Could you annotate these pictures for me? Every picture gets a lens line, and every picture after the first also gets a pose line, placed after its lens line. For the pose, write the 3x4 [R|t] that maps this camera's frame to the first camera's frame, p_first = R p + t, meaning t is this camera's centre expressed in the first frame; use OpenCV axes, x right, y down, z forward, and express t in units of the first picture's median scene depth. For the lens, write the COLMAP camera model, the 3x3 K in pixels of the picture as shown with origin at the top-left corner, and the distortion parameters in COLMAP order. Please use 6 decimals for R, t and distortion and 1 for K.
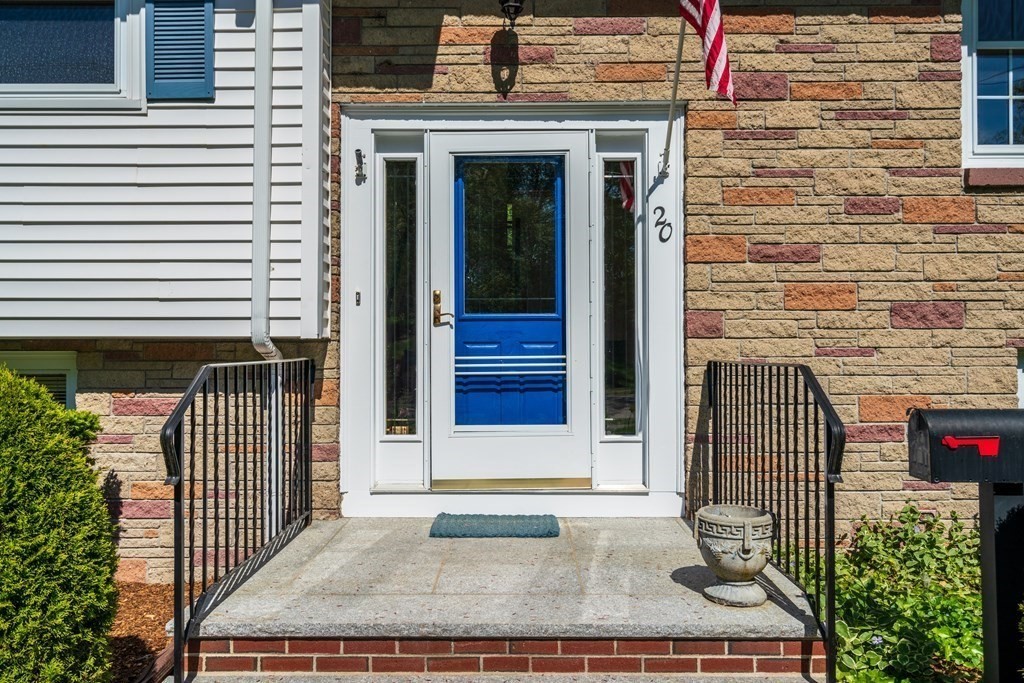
lens RADIAL K [[780.7, 0, 507.9], [0, 780.7, 340.1], [0, 0, 1]] dist [0.004947, 0.002103]
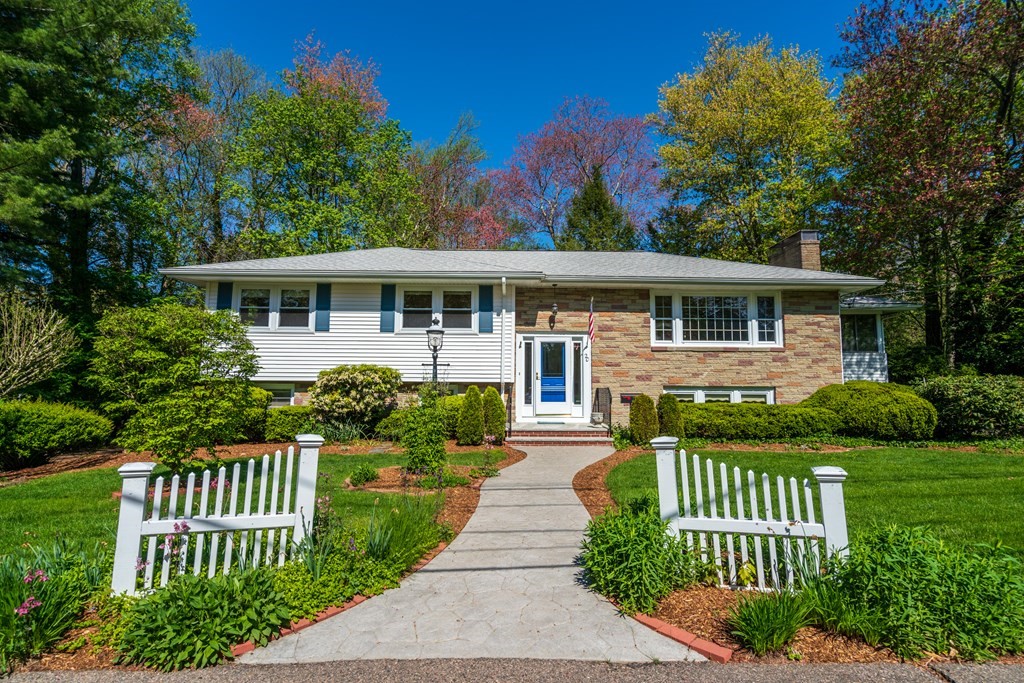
lens RADIAL K [[518.0, 0, 517.0], [0, 518.0, 339.4], [0, 0, 1]] dist [0.001660, 0.000307]
pose [[0.999072, 0.011124, 0.041612, -0.335534], [-0.007815, 0.996856, -0.078844, -0.014393], [-0.042358, 0.078445, 0.996018, -2.007968]]
